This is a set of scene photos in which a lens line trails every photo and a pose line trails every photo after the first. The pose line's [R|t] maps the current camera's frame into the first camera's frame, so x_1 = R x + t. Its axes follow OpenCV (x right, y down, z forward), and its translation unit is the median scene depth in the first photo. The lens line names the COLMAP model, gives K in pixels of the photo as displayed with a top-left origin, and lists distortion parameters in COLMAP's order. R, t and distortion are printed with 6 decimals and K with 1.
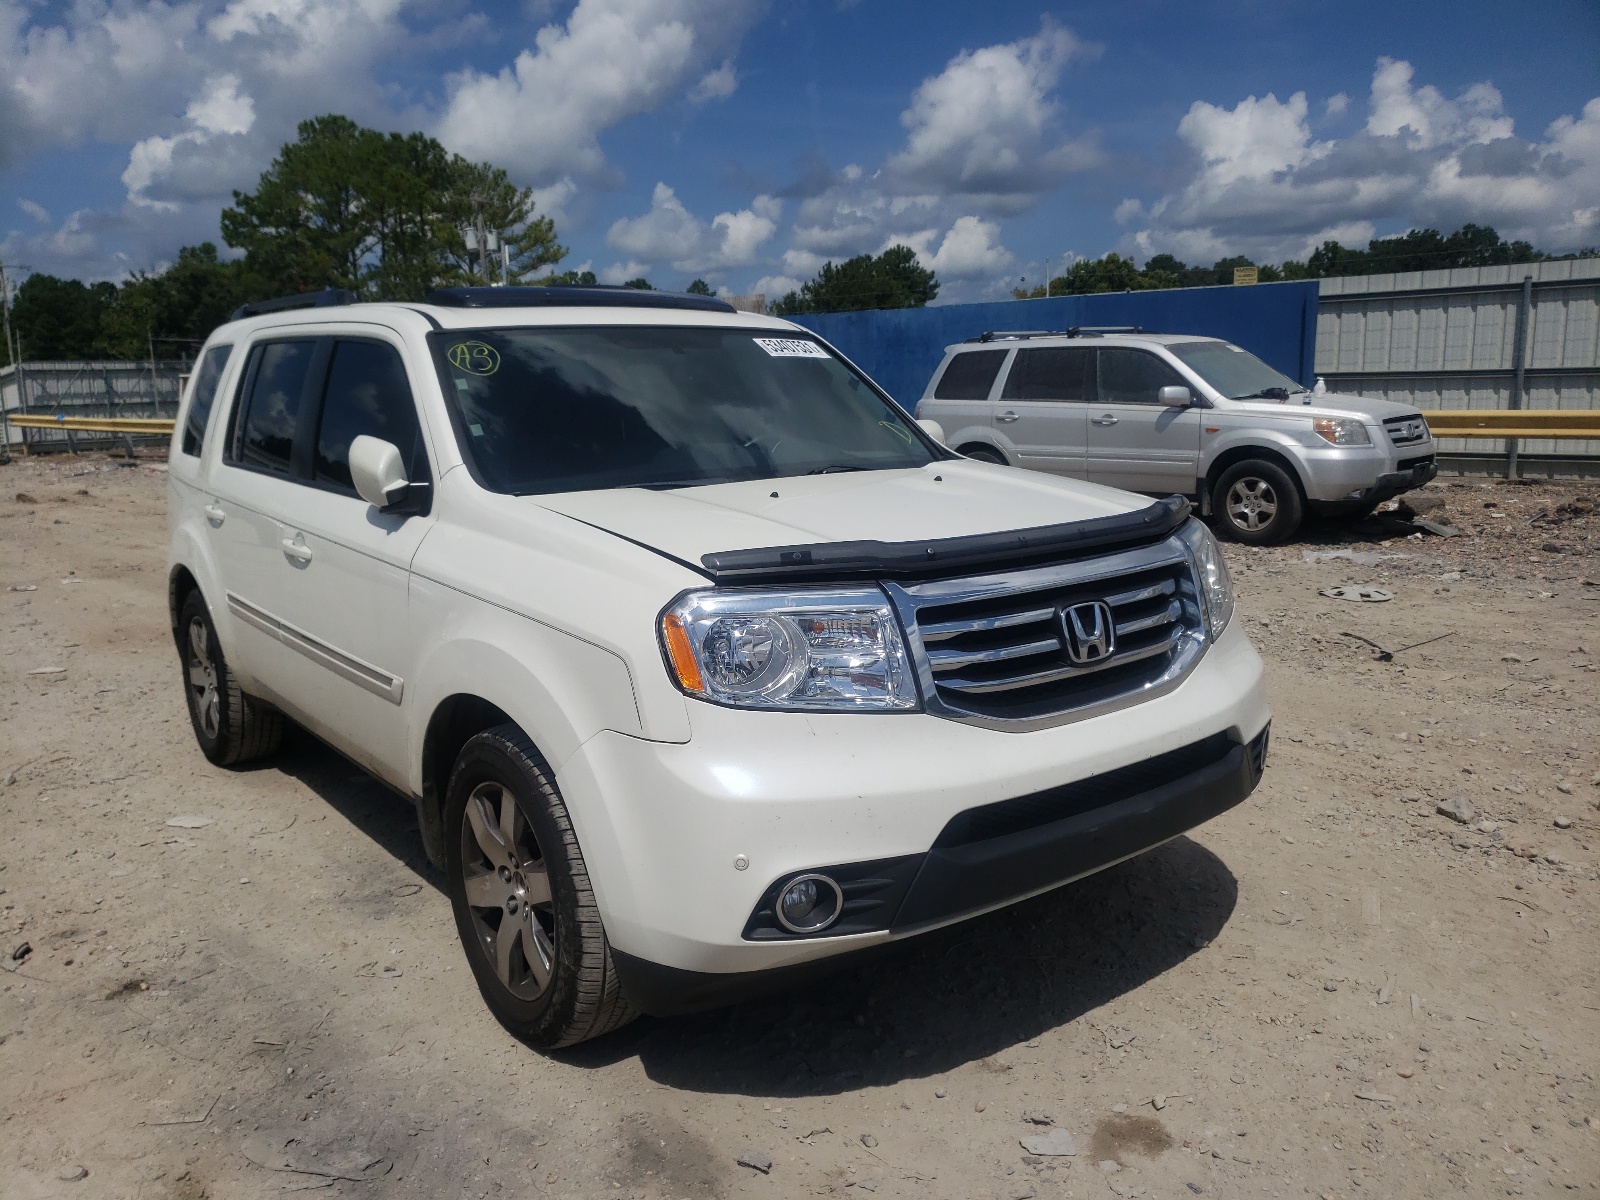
lens RADIAL K [[1170.0, 0, 800.0], [0, 1170.0, 600.0], [0, 0, 1]] dist [0.005117, 0.003143]
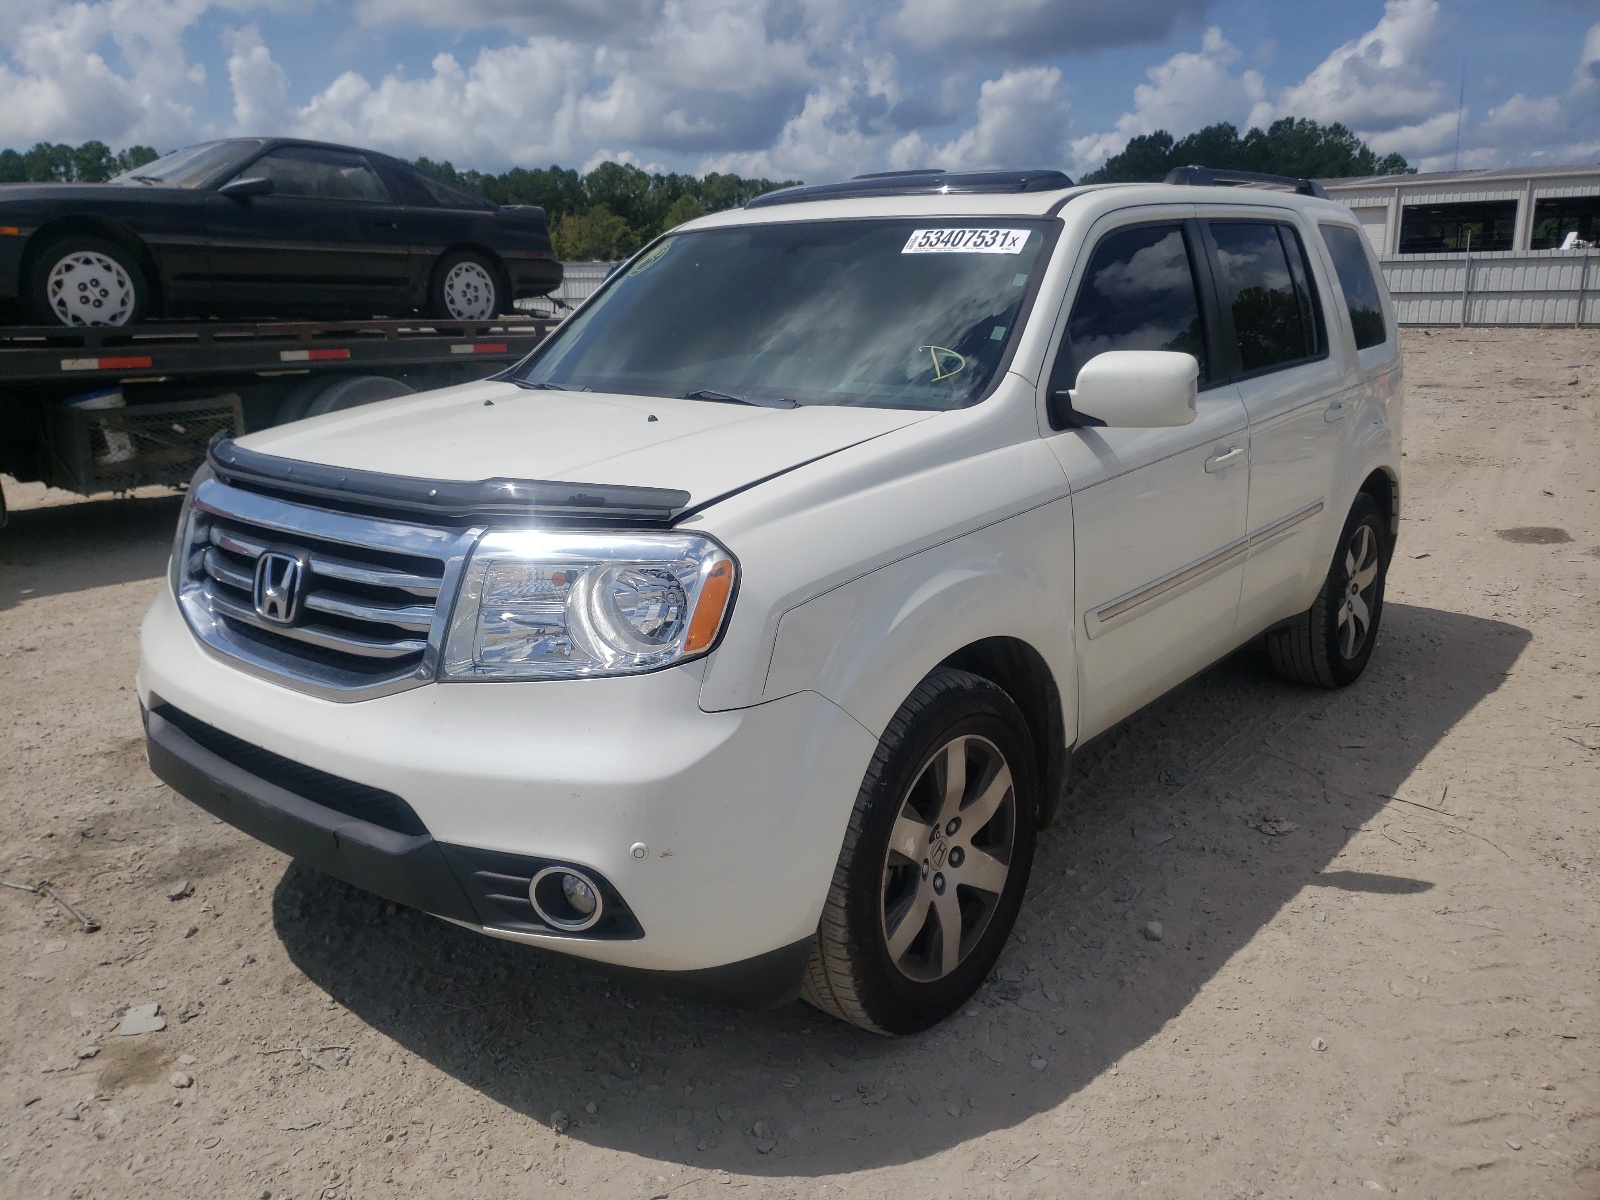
lens RADIAL K [[1170.0, 0, 800.0], [0, 1170.0, 600.0], [0, 0, 1]] dist [0.005117, 0.003143]
pose [[0.258764, 0.253020, -0.932214, 1.165324], [-0.165317, 0.962445, 0.215336, -0.217053], [0.951689, 0.098390, 0.290874, 1.116716]]
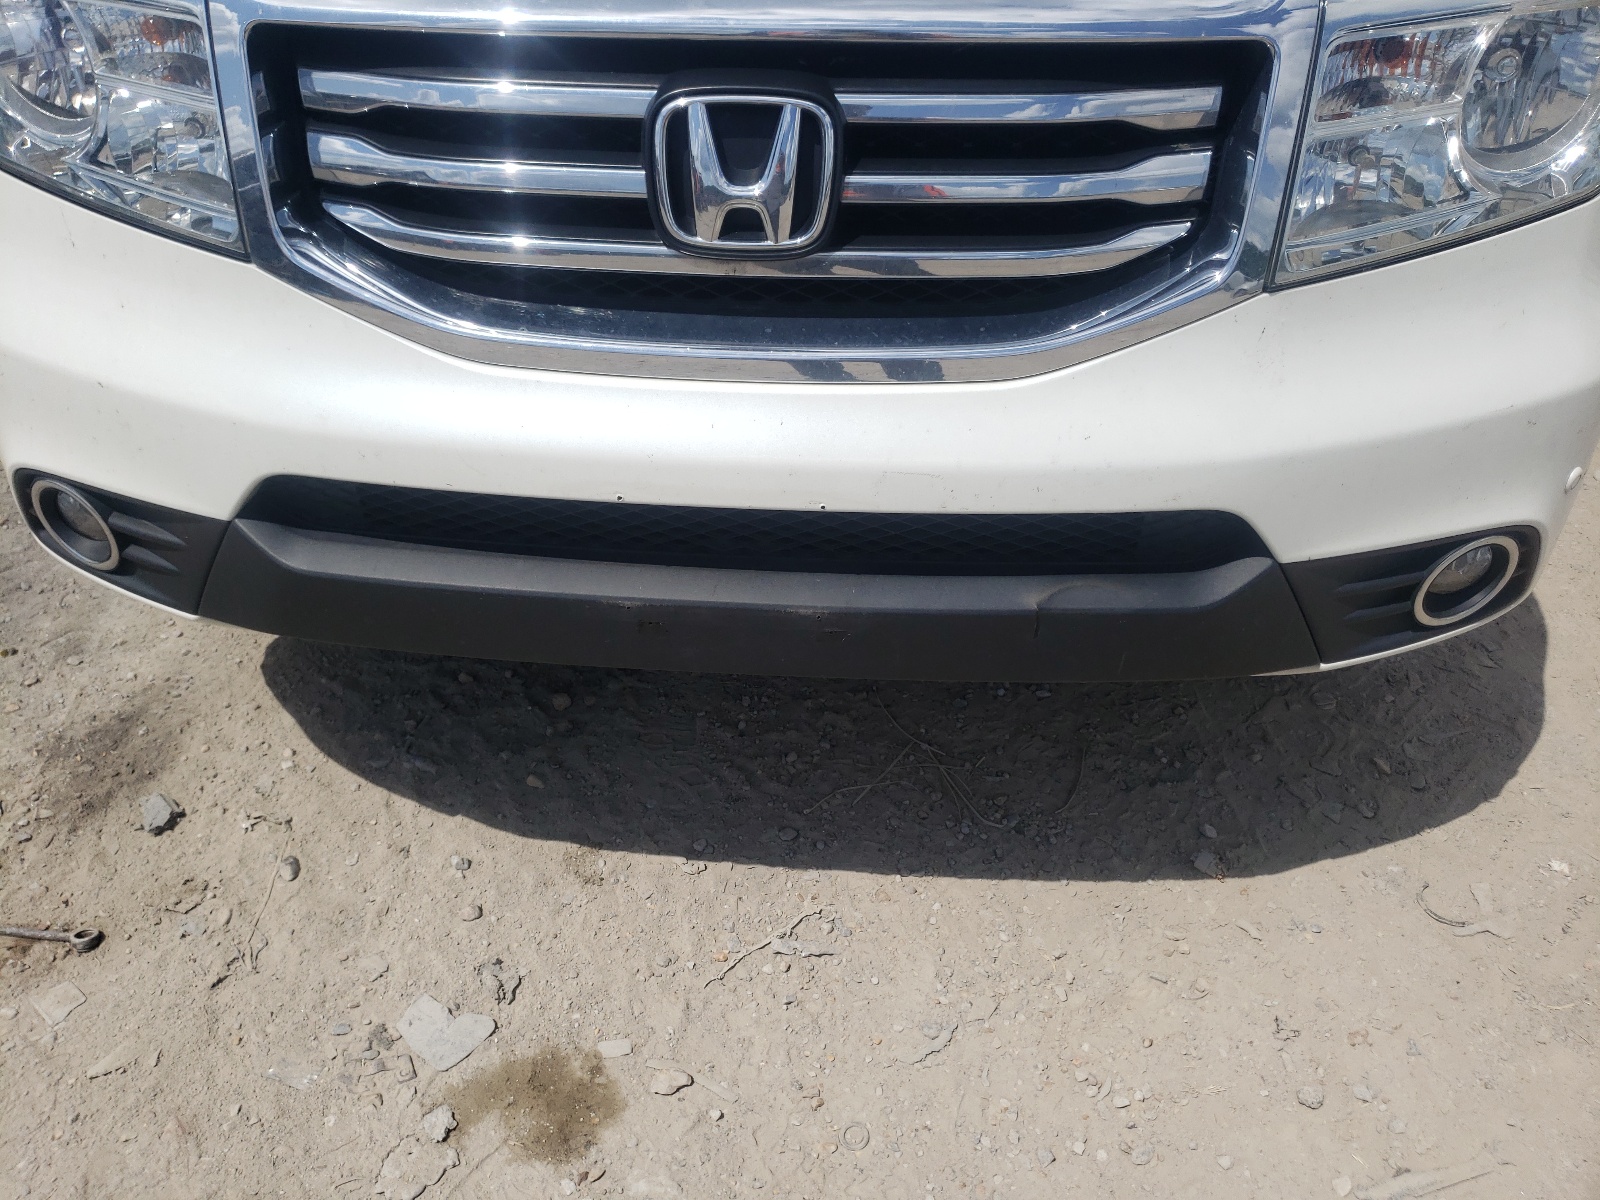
lens RADIAL K [[1248.4, 0, 800.0], [0, 1248.4, 600.0], [0, 0, 1]] dist [0.000077, 0.000081]
pose [[0.755667, 0.409685, -0.511004, 0.536420], [-0.129748, 0.858388, 0.496321, -0.061074], [0.641976, -0.308752, 0.701812, 0.671338]]
